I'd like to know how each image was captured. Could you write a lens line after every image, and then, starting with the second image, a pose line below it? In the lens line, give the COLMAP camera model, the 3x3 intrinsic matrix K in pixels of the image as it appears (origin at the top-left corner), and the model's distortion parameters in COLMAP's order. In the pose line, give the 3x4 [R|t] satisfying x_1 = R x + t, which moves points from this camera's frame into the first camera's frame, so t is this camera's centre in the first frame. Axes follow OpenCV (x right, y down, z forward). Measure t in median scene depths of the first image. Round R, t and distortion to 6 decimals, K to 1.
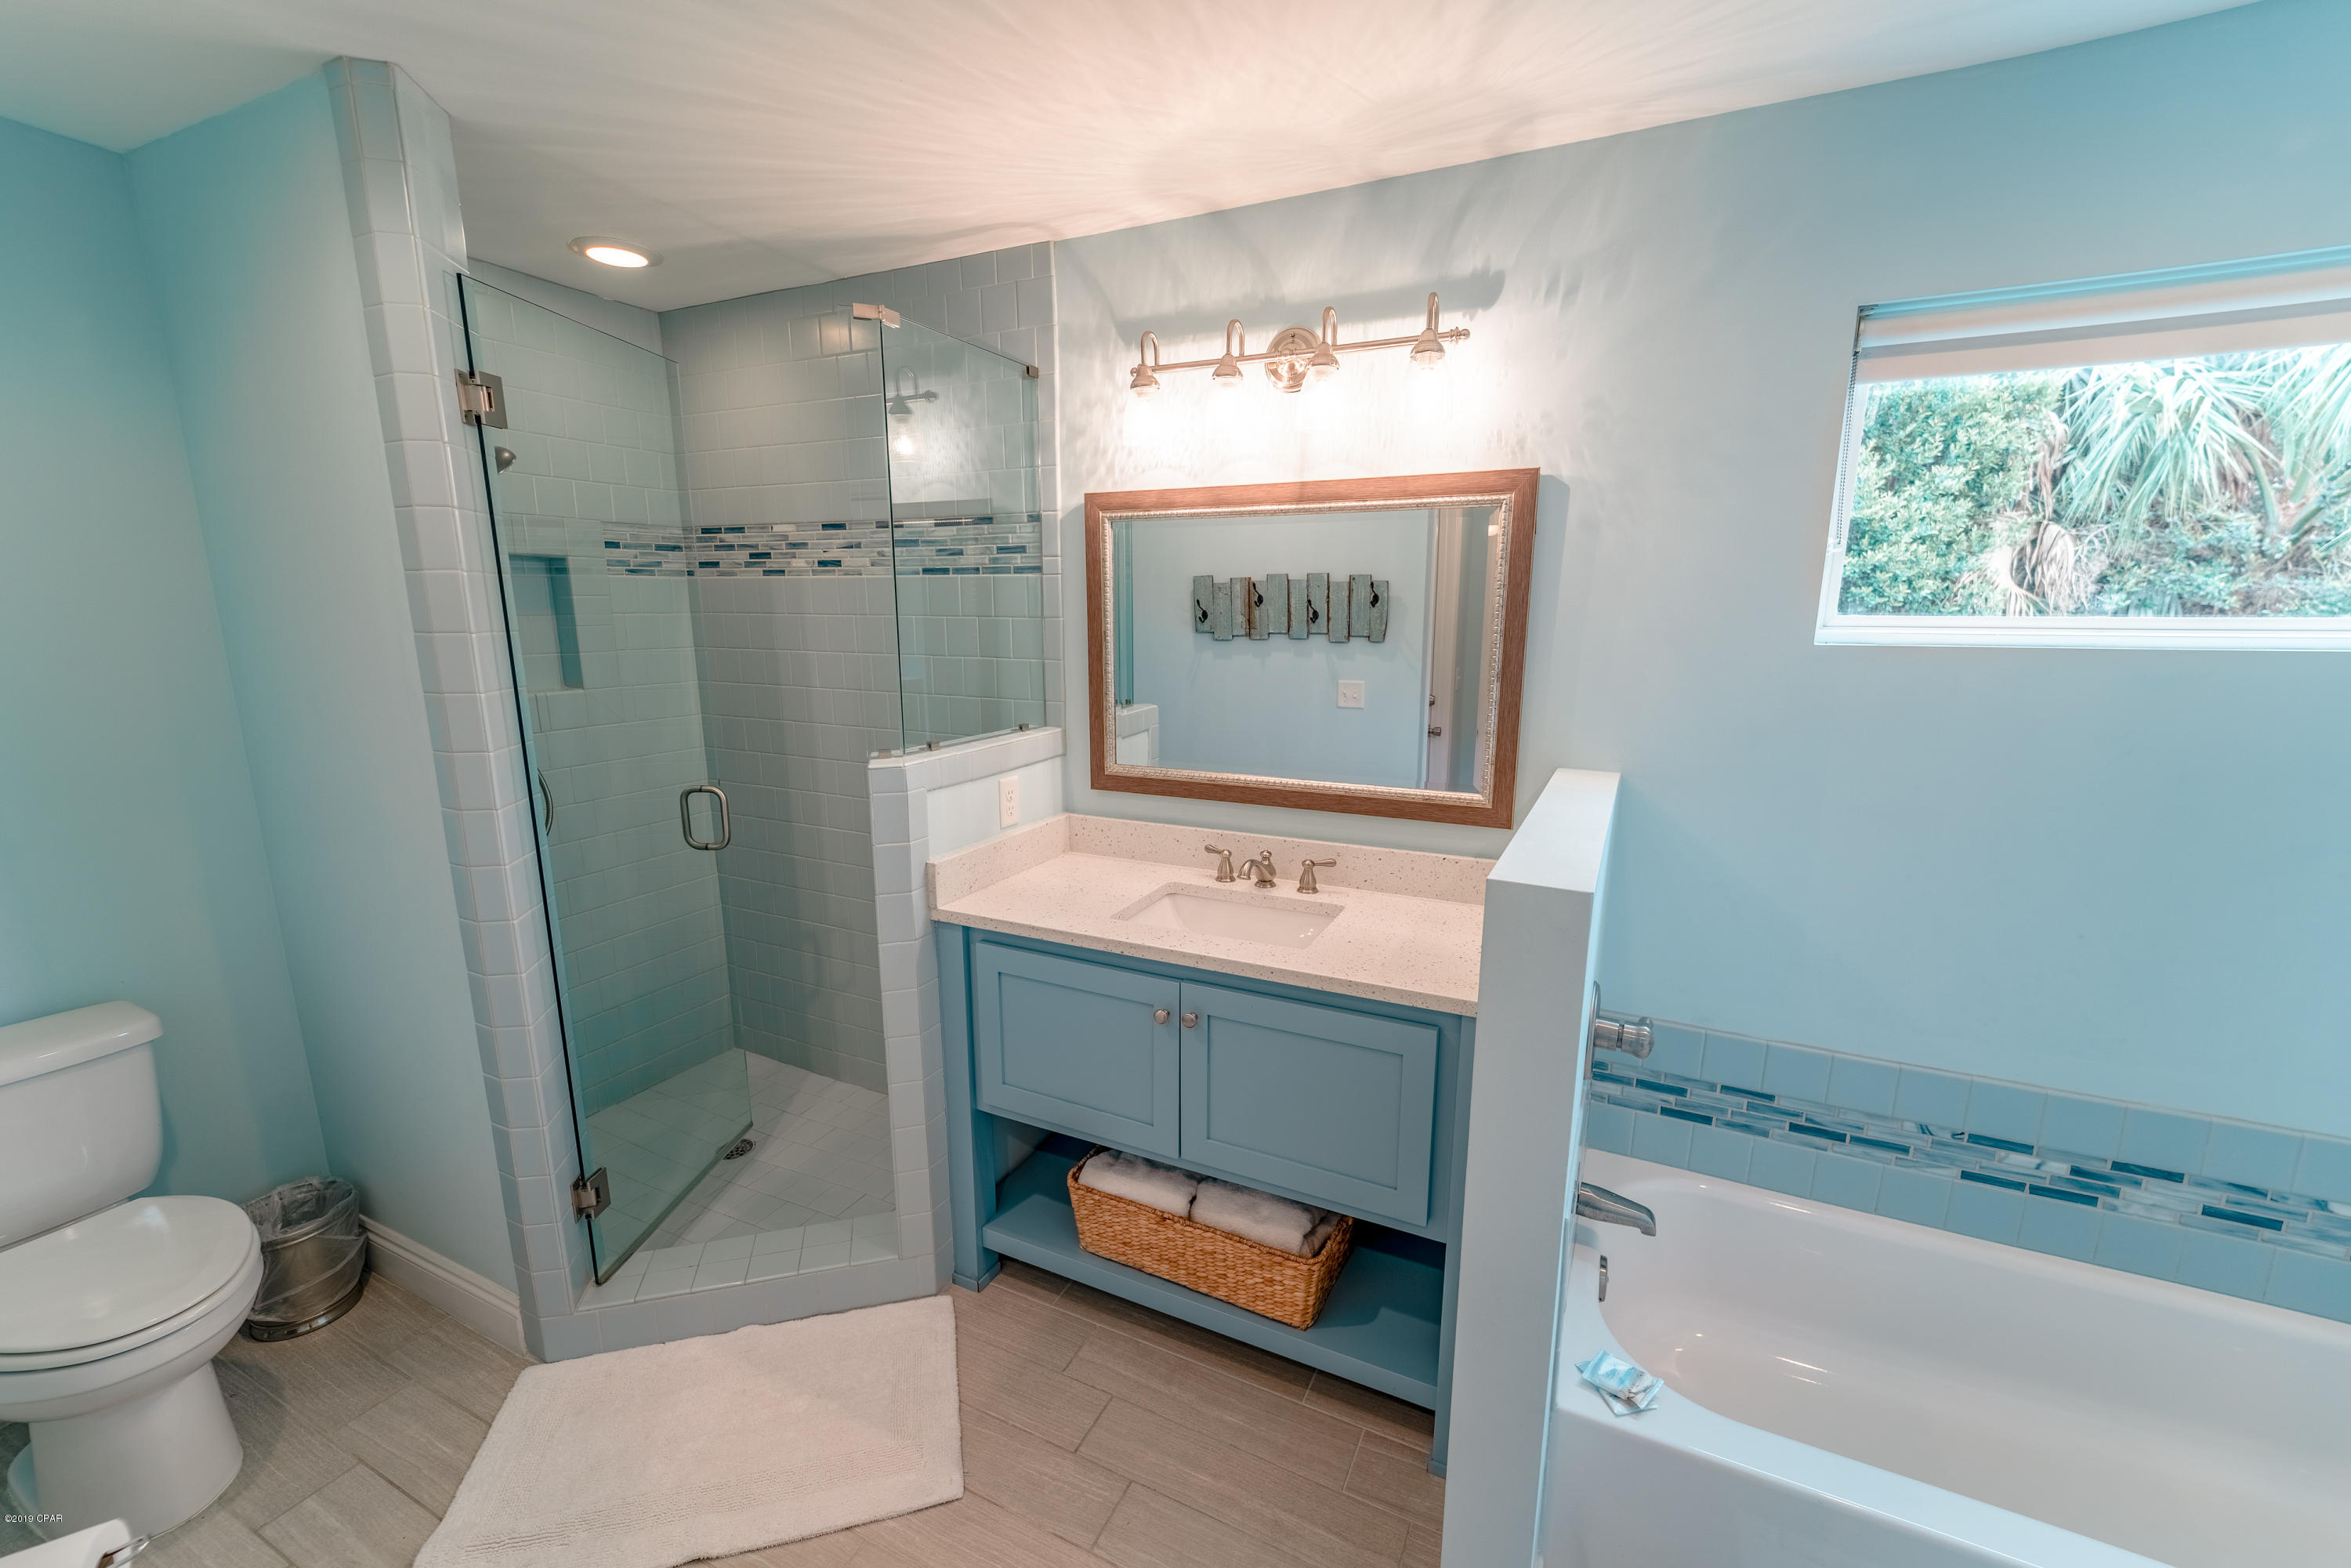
lens RADIAL K [[959.4, 0, 1175.5], [0, 959.4, 784.0], [0, 0, 1]] dist [0.000890, 0.000040]
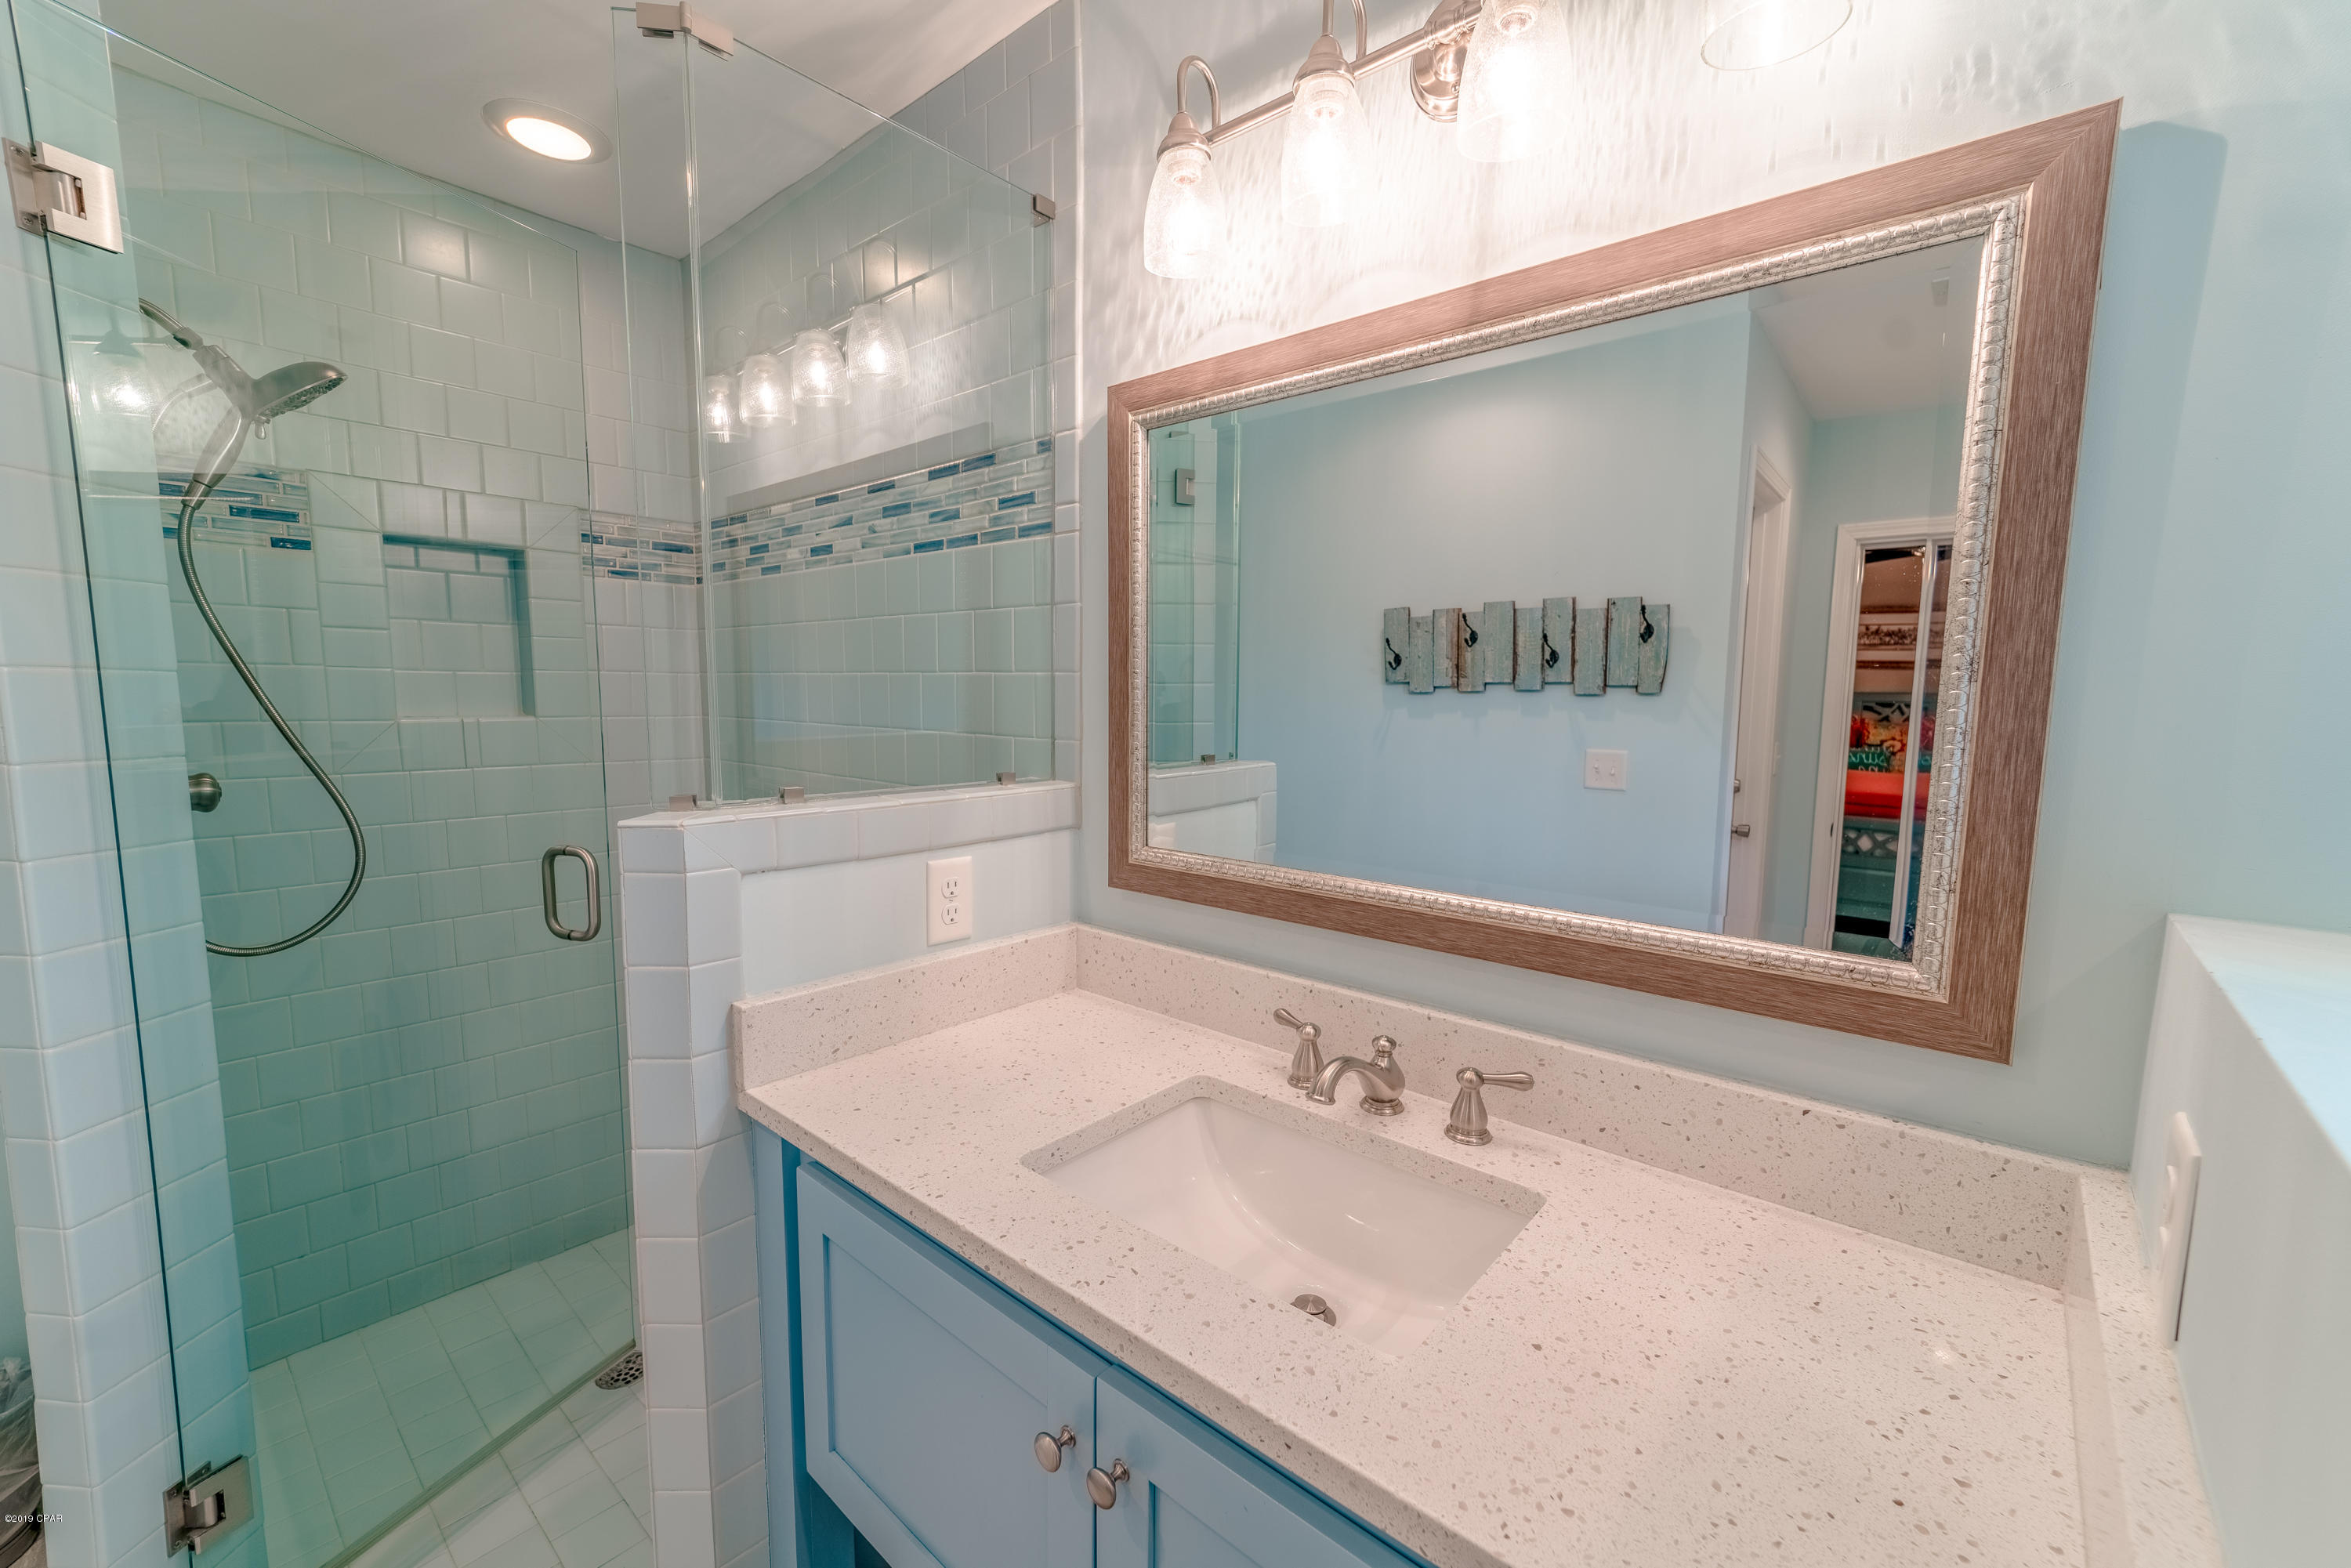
lens RADIAL K [[945.4, 0, 1175.5], [0, 945.4, 784.0], [0, 0, 1]] dist [0.014880, -0.007526]
pose [[0.965299, 0.036351, -0.258605, 0.104170], [-0.060645, 0.994396, -0.086591, -0.010081], [0.254009, 0.099269, 0.962094, 0.460223]]
